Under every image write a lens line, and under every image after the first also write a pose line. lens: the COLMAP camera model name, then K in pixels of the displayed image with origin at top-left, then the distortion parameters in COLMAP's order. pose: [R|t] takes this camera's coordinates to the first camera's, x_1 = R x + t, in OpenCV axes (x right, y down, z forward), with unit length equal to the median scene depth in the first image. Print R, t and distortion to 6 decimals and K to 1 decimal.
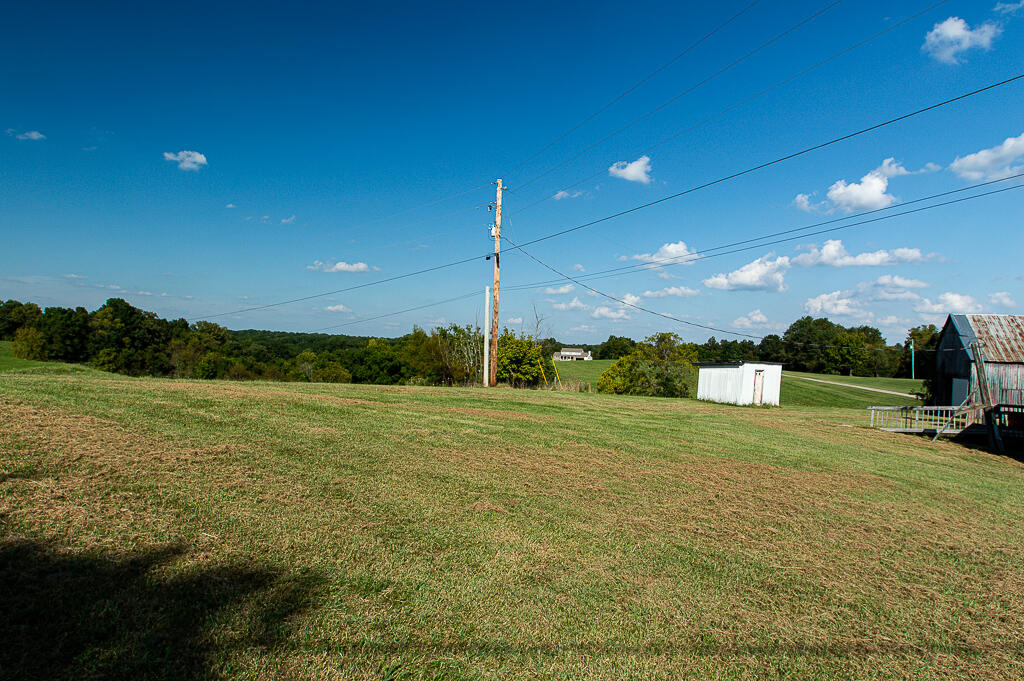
lens RADIAL K [[620.7, 0, 511.2], [0, 620.7, 313.4], [0, 0, 1]] dist [-0.023754, -0.000637]
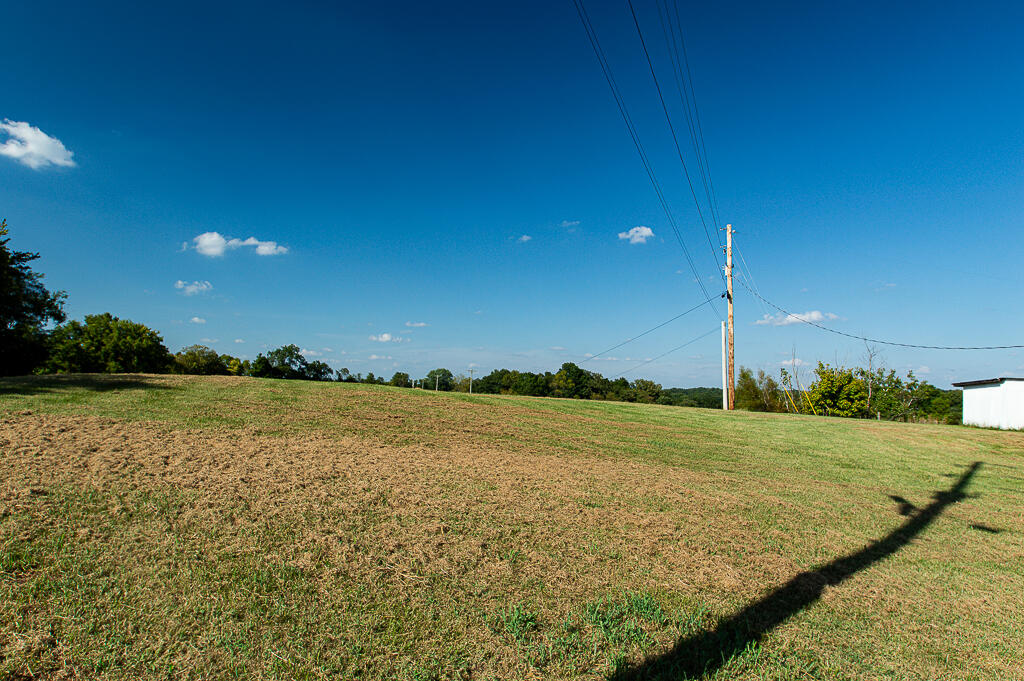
lens RADIAL K [[624.6, 0, 505.6], [0, 624.6, 341.6], [0, 0, 1]] dist [-0.001134, -0.001171]
pose [[0.761964, -0.077760, -0.642934, 0.252662], [0.047862, 0.996812, -0.063837, 0.030078], [0.645848, 0.017869, 0.763257, -0.071541]]
